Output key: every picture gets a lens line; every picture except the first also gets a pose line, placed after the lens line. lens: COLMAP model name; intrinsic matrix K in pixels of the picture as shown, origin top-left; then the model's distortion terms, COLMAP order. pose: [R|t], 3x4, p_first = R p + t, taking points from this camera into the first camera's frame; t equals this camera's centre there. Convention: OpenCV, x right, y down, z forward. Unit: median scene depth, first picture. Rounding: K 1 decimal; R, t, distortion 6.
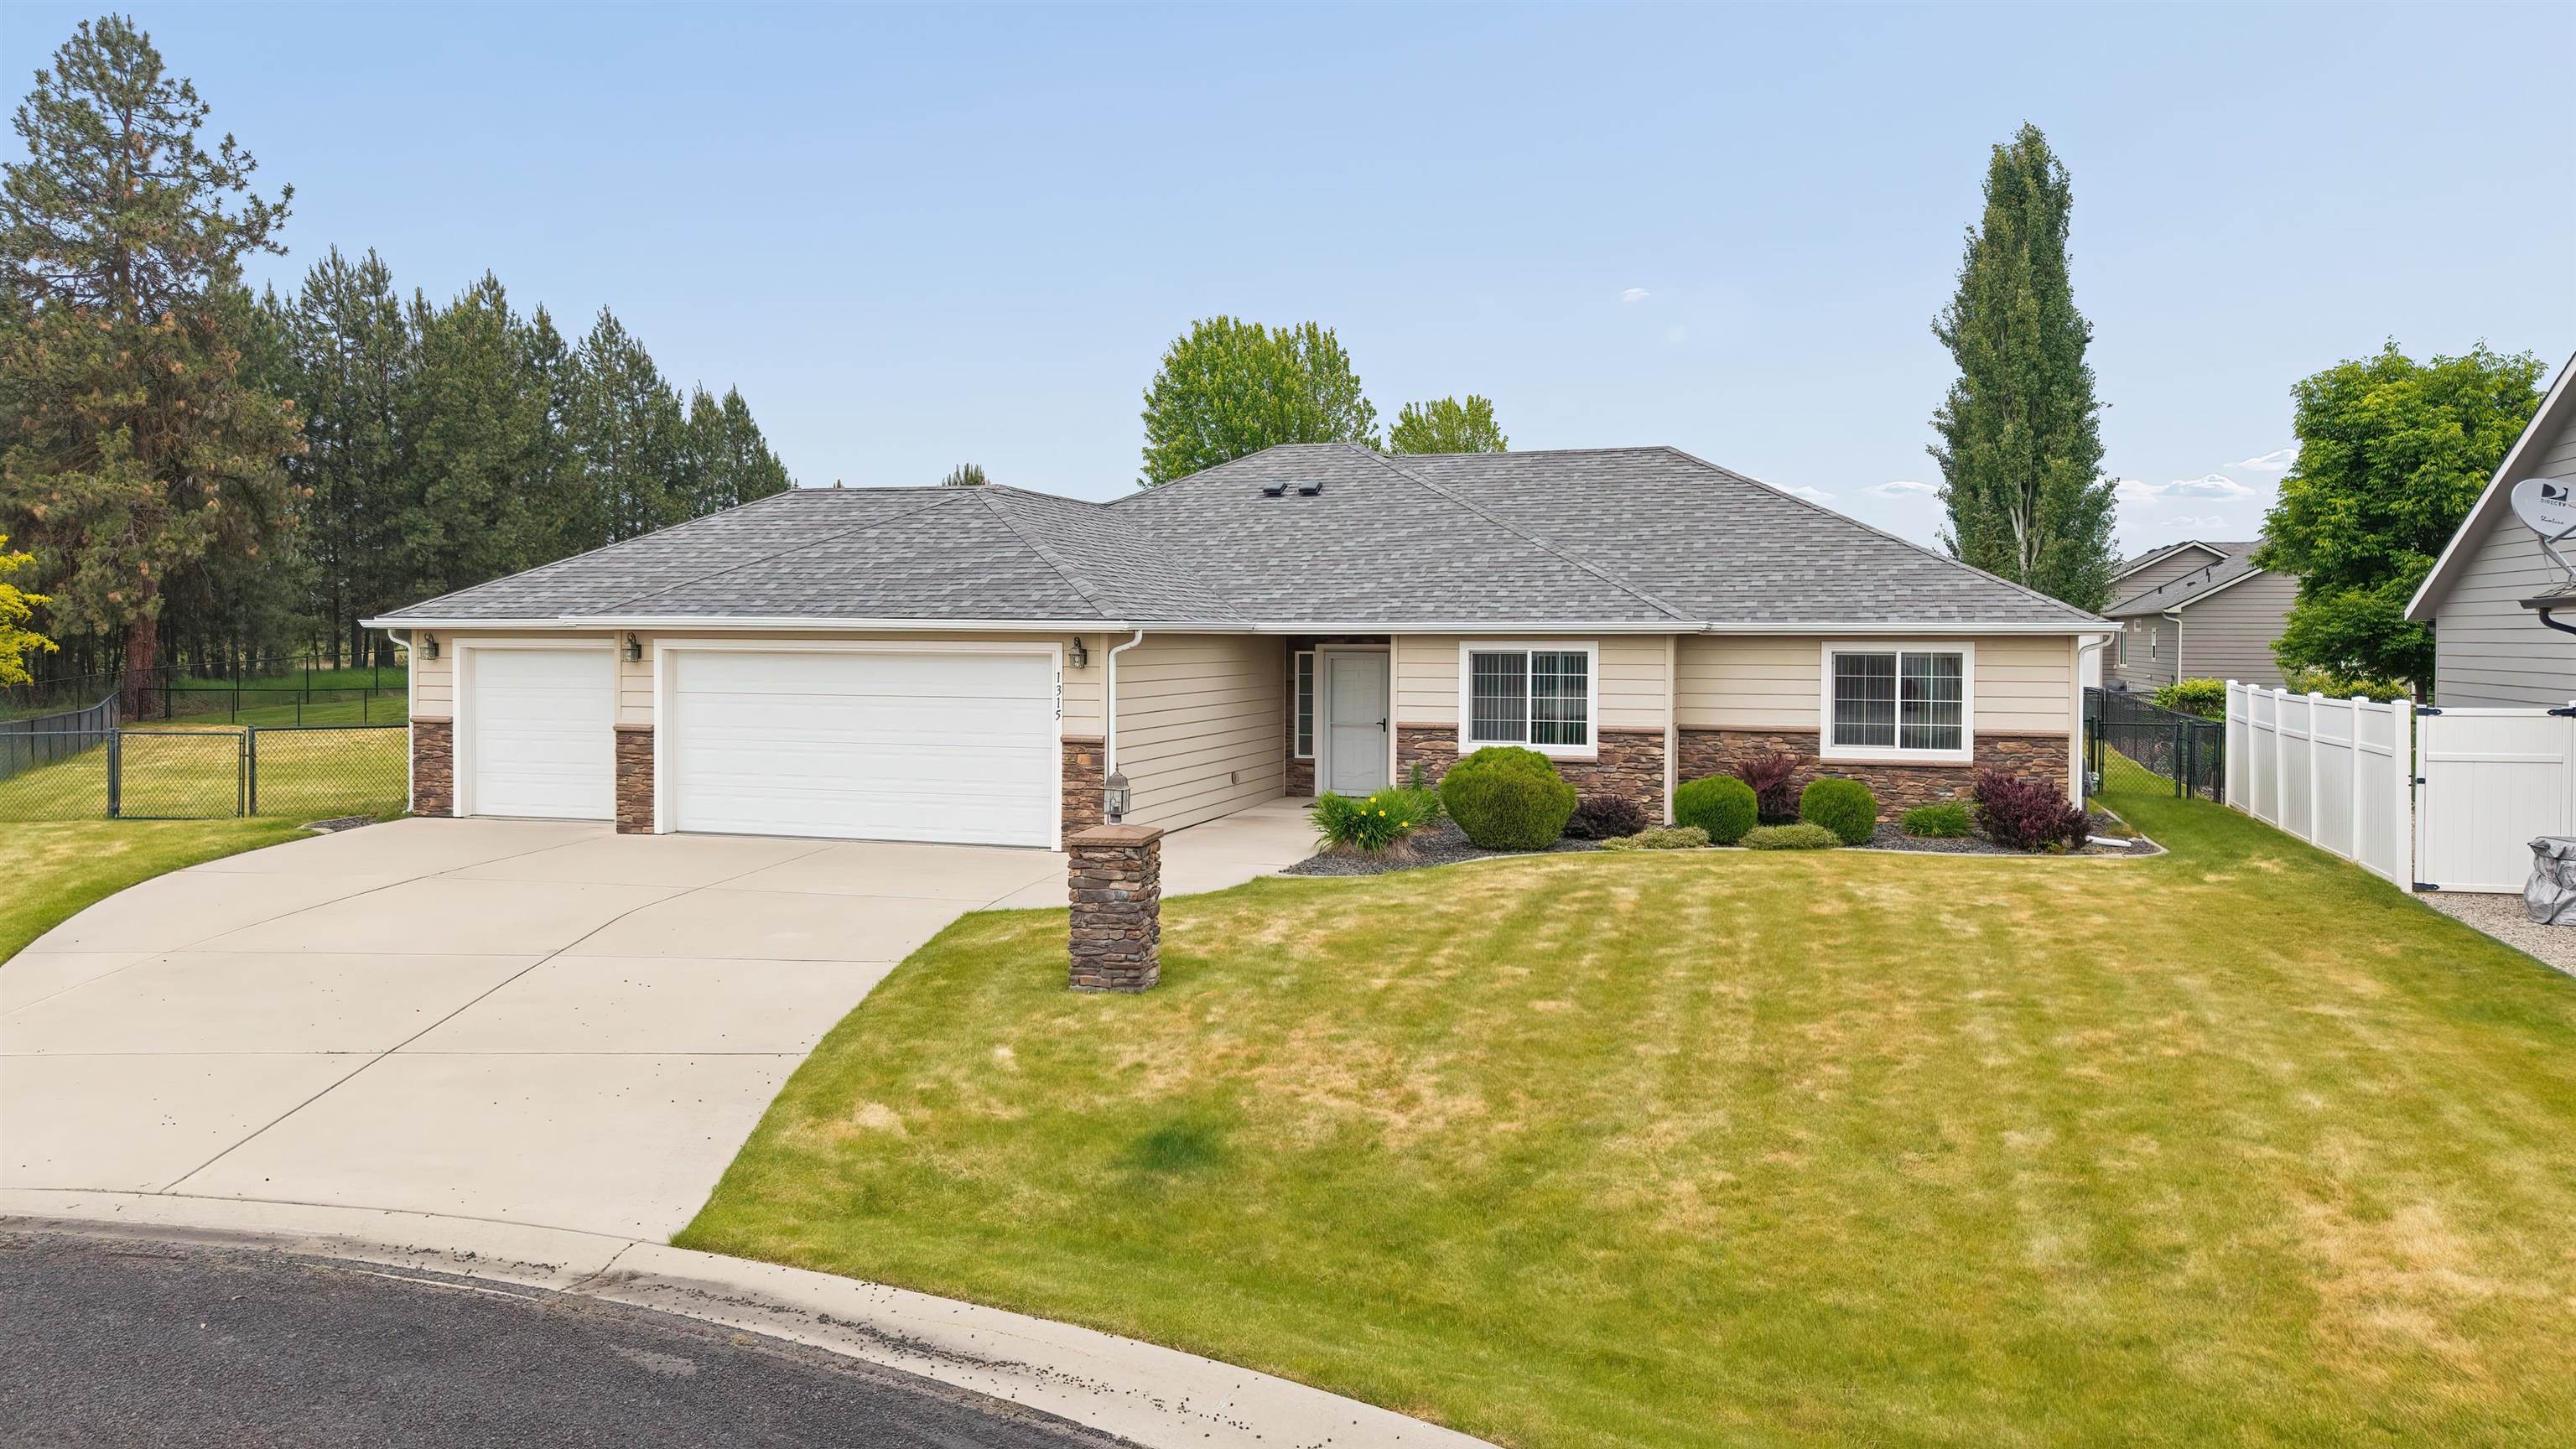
lens RADIAL K [[1756.4, 0, 1289.4], [0, 1756.4, 648.1], [0, 0, 1]] dist [0.025451, -0.032842]
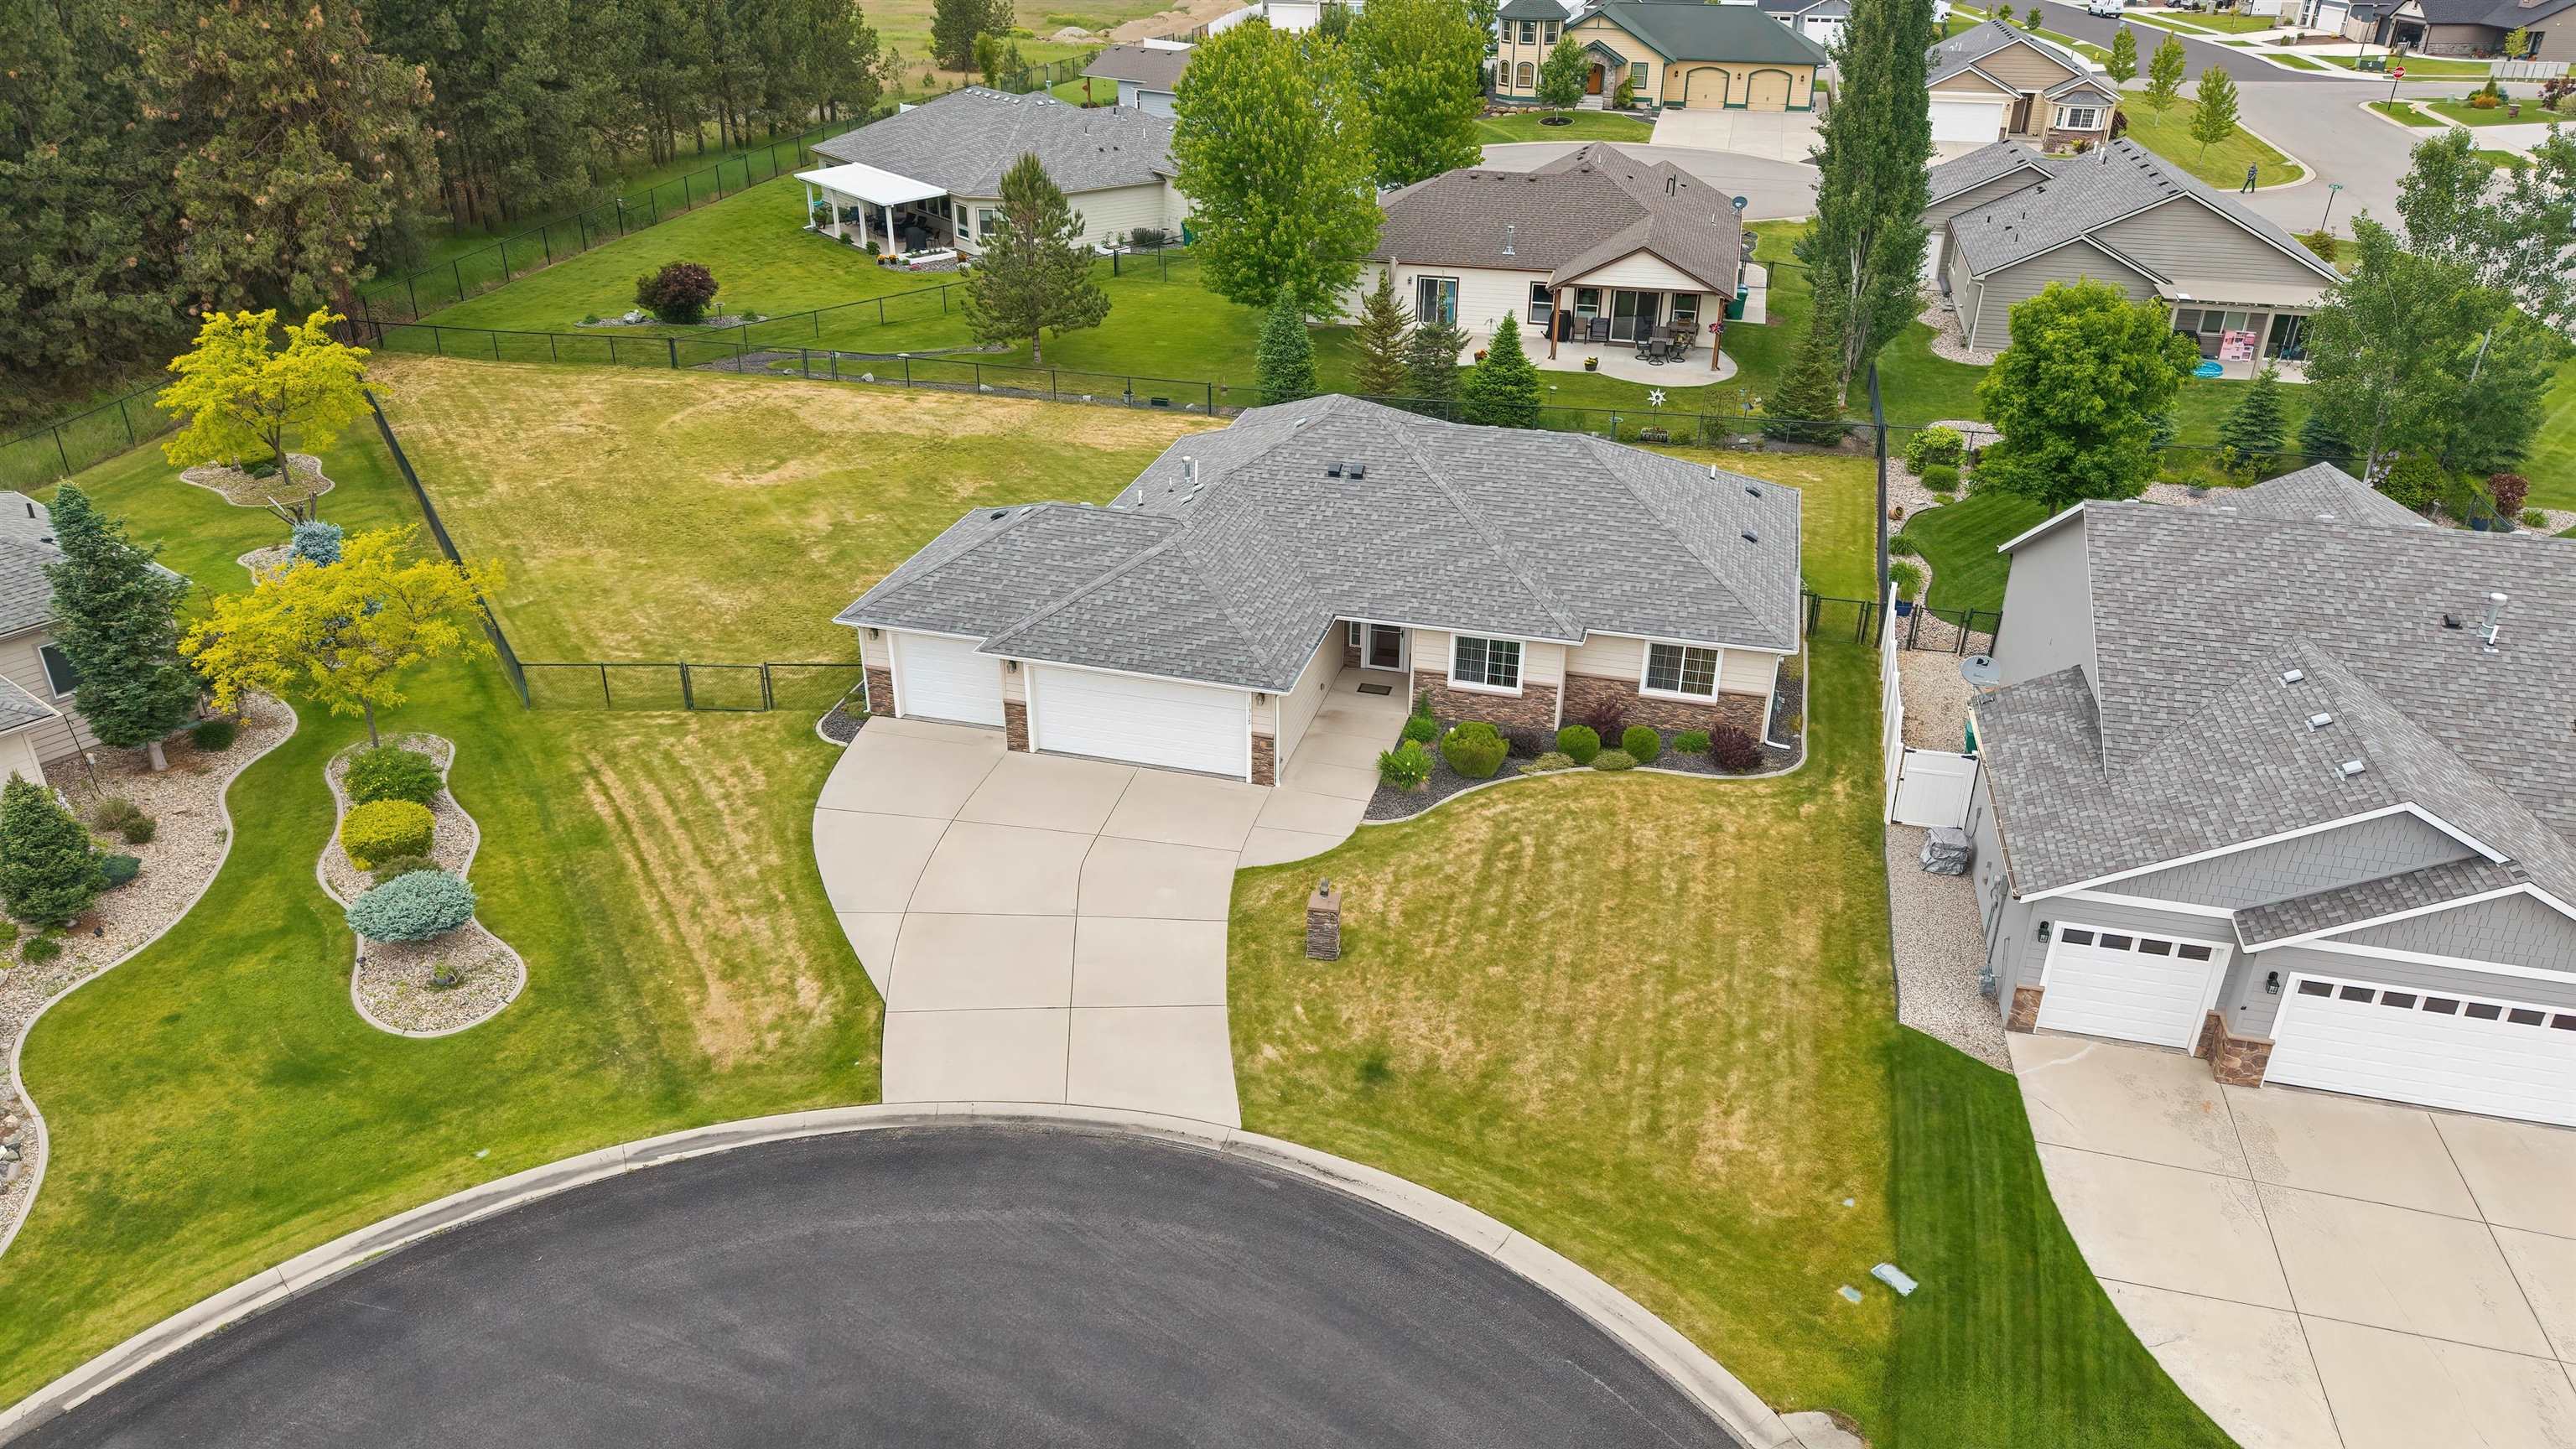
lens RADIAL K [[1728.7, 0, 1288.0], [0, 1728.7, 724.5], [0, 0, 1]] dist [0.049280, -0.057590]
pose [[0.999073, -0.018224, 0.039011, -0.146621], [-0.001040, 0.895534, 0.444991, -0.732511], [-0.043046, -0.444619, 0.894685, -0.656789]]
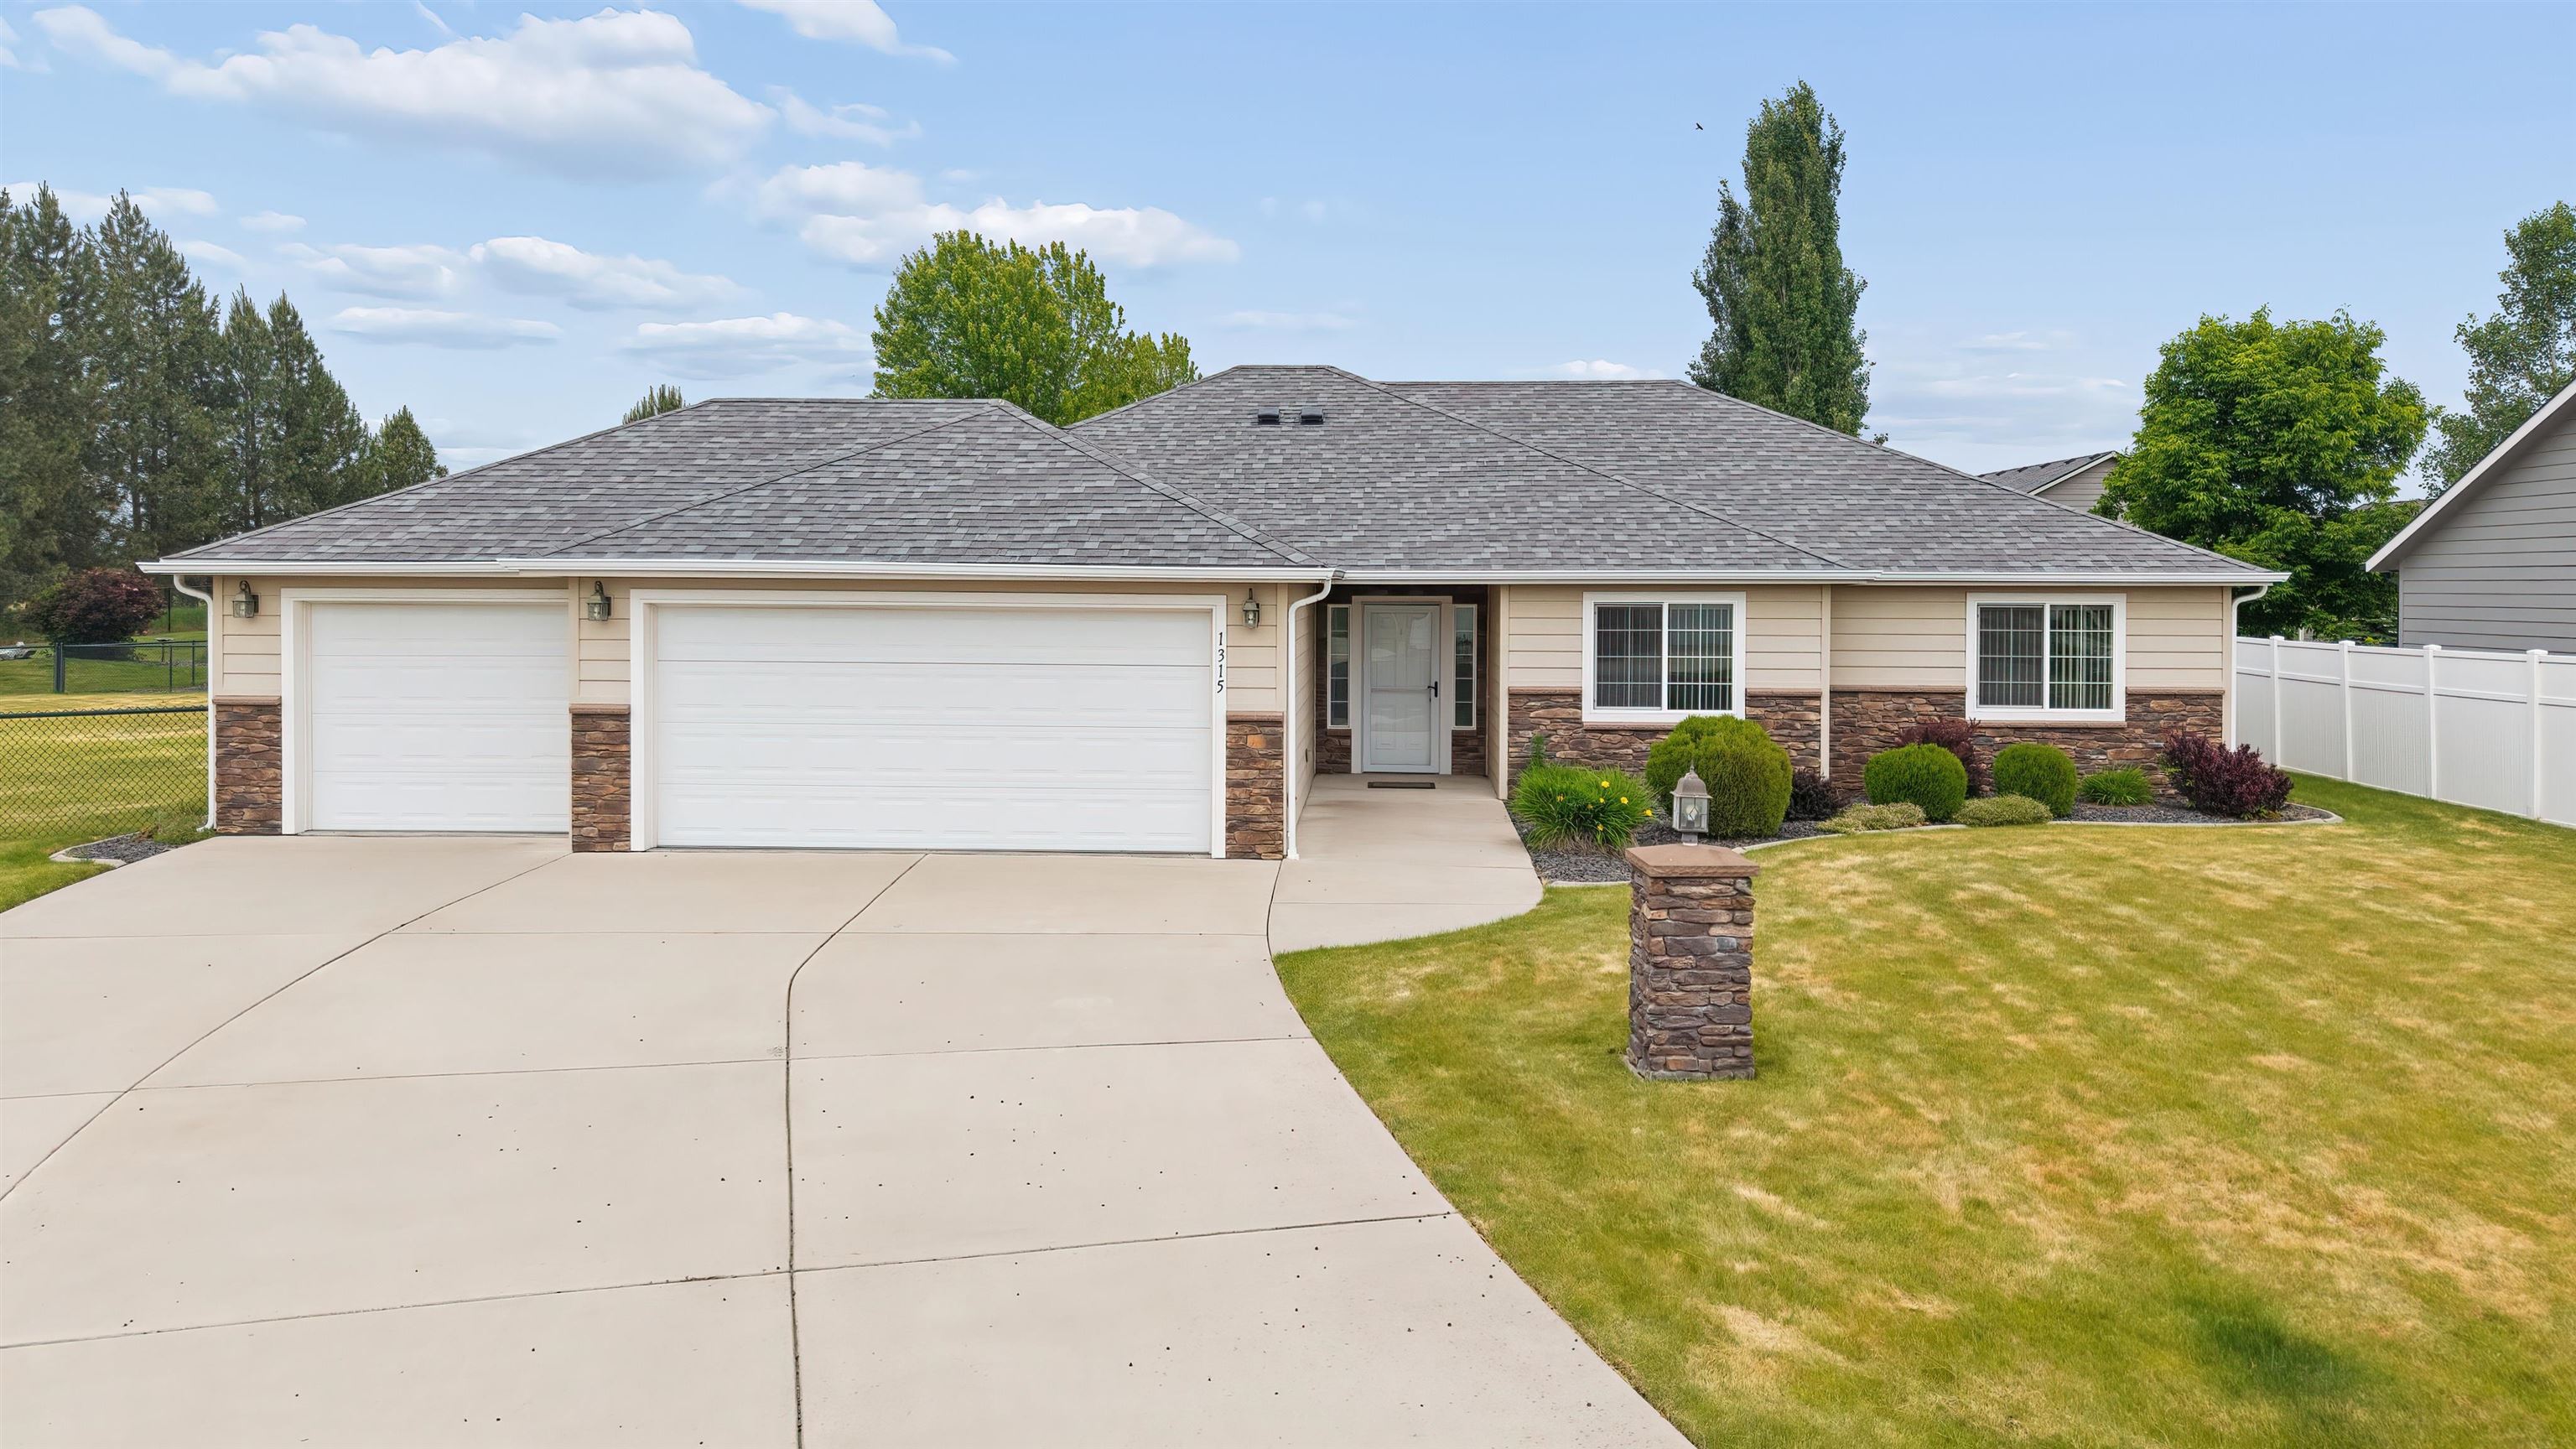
lens RADIAL K [[1769.0, 0, 1291.4], [0, 1769.0, 602.0], [0, 0, 1]] dist [0.001683, -0.001593]
pose [[0.968023, -0.001351, 0.250857, -0.267204], [0.000711, 0.999996, 0.002641, -0.001678], [-0.250860, -0.002378, 0.968021, 0.198303]]
